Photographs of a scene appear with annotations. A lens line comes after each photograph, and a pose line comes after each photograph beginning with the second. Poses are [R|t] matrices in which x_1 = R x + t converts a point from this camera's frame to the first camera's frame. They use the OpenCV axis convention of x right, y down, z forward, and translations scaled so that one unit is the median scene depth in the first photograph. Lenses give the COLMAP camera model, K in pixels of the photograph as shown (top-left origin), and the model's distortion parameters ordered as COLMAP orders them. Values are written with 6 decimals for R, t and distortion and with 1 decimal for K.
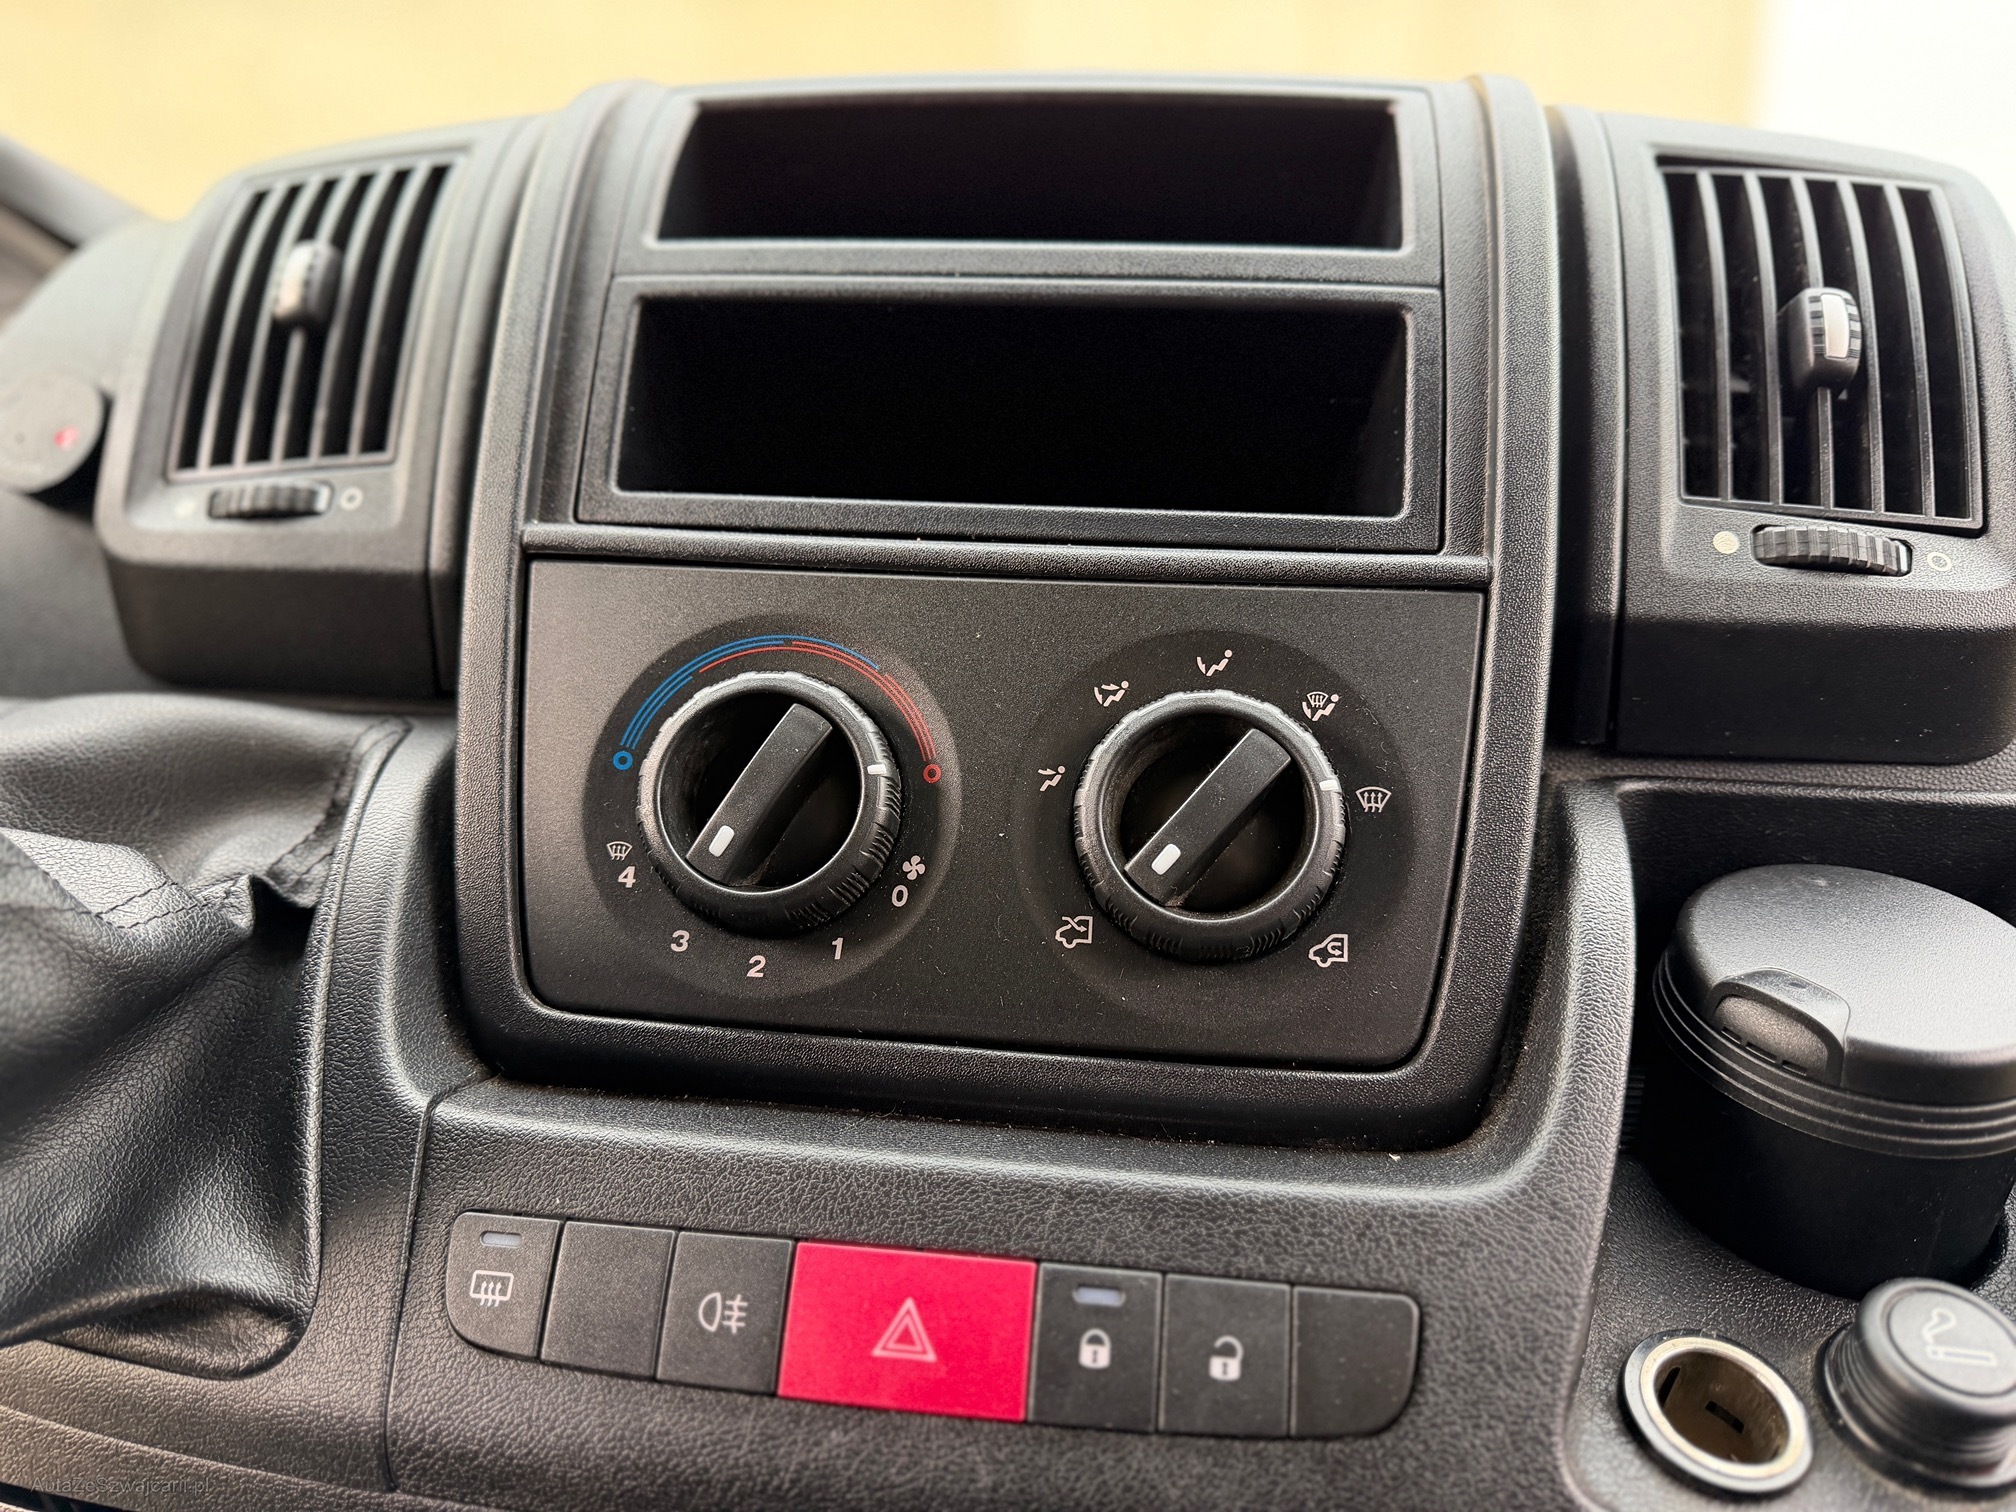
lens RADIAL K [[1411.5, 0, 1011.1], [0, 1411.5, 762.0], [0, 0, 1]] dist [0.069737, -0.086230]
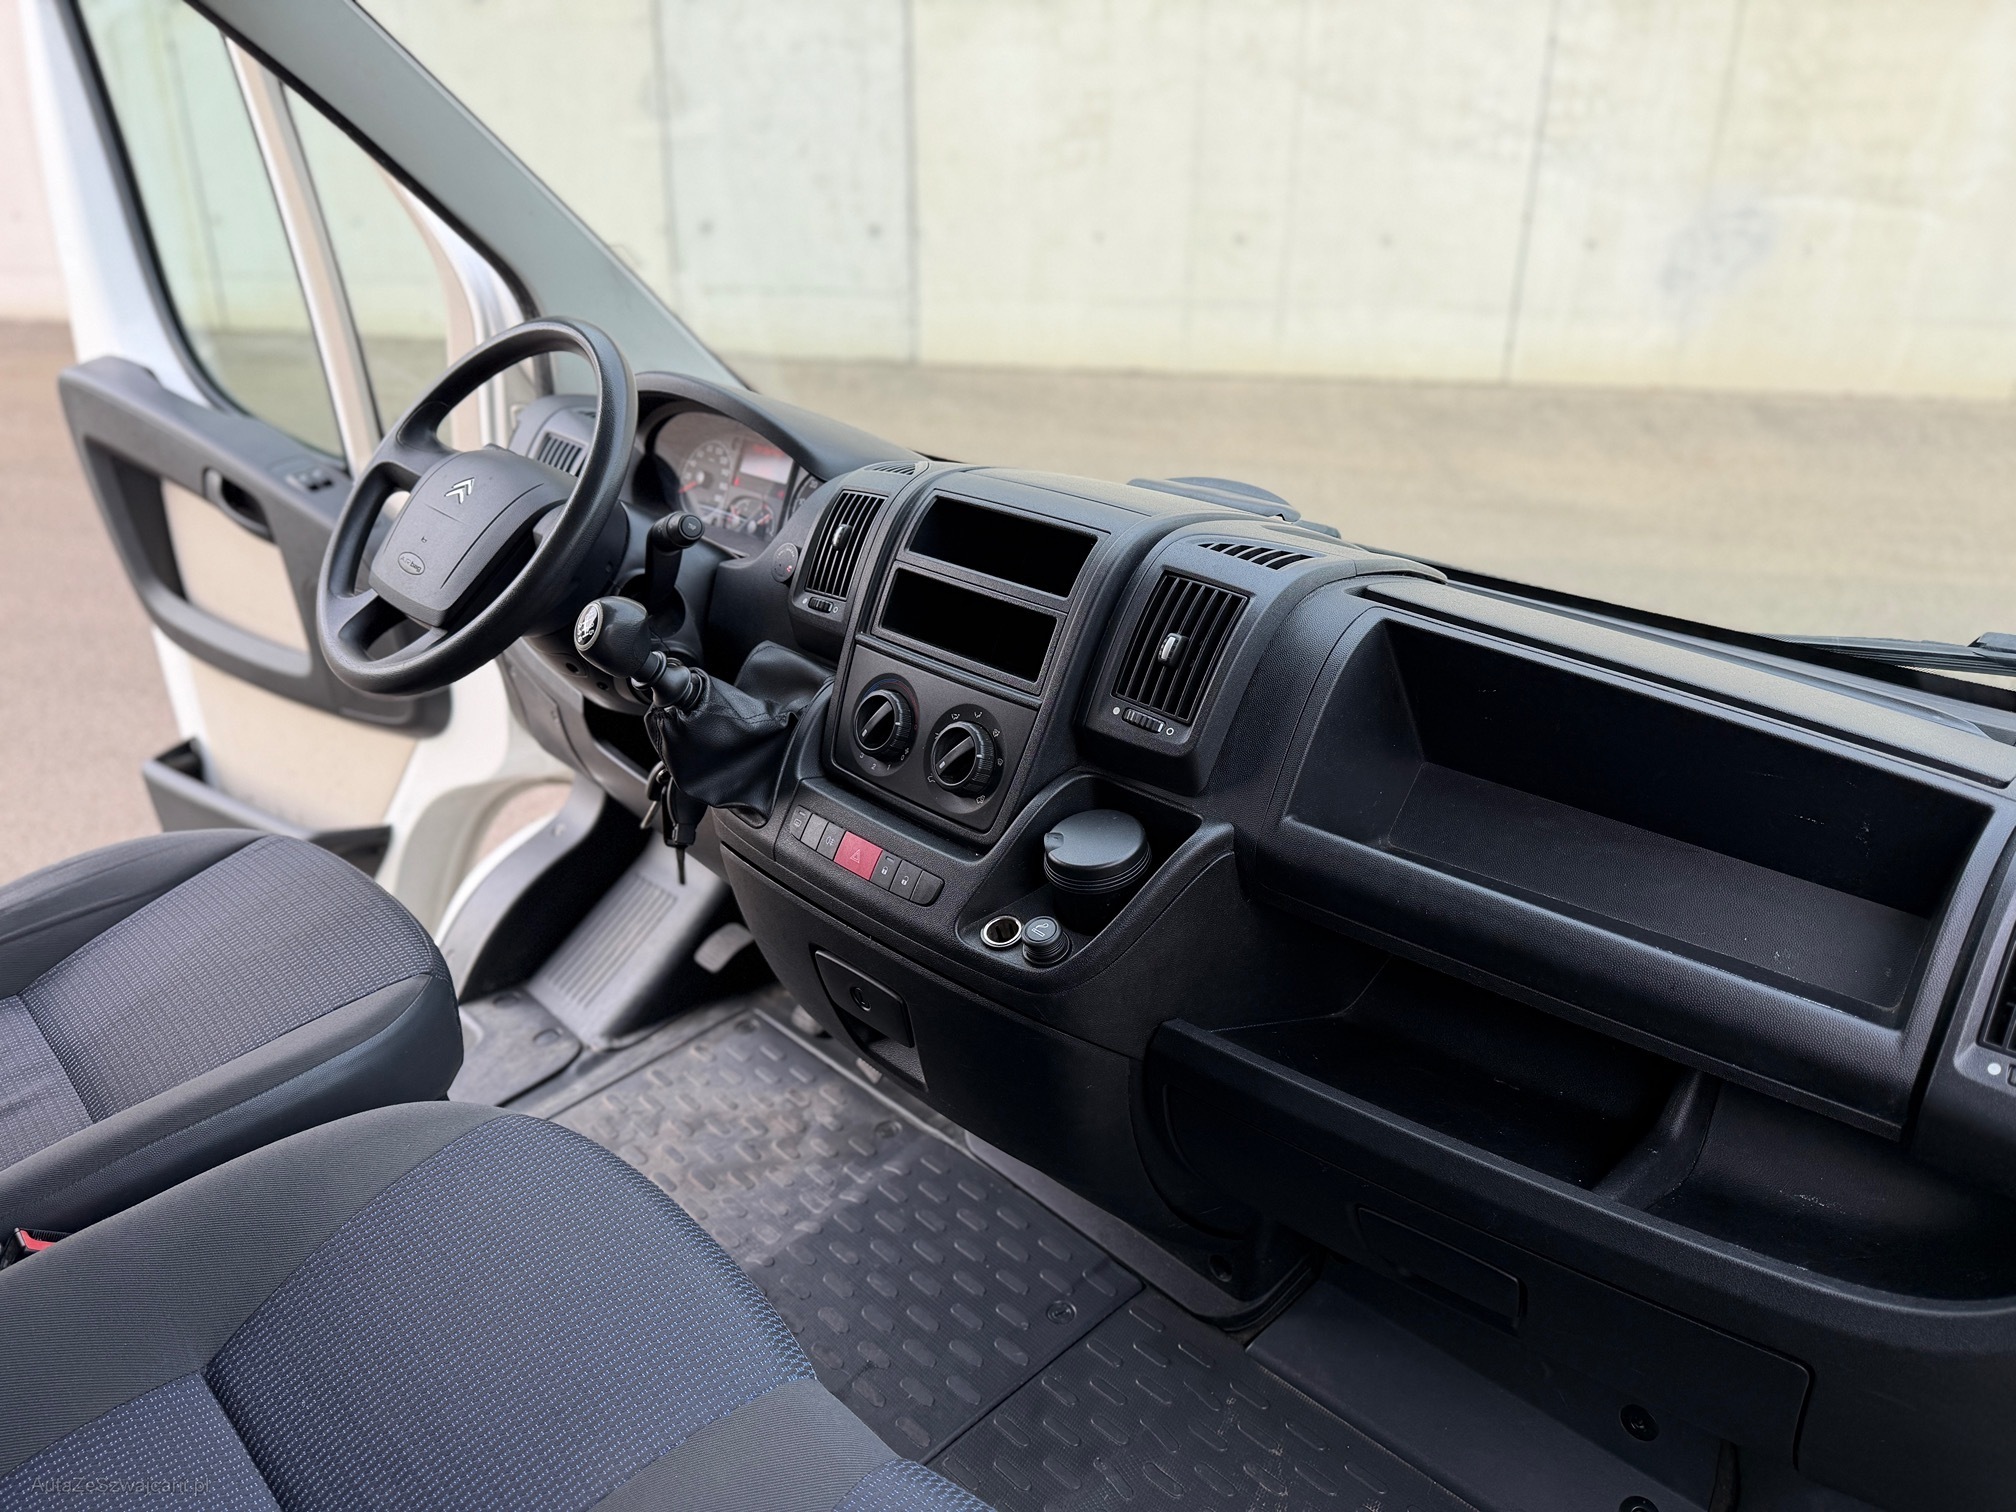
lens RADIAL K [[1411.5, 0, 1007.6], [0, 1411.5, 747.4], [0, 0, 1]] dist [0.069737, -0.086230]
pose [[0.769560, 0.237709, -0.592682, 2.282672], [-0.127492, 0.966640, 0.222153, -0.778480], [0.625718, -0.095398, 0.774194, -1.657038]]
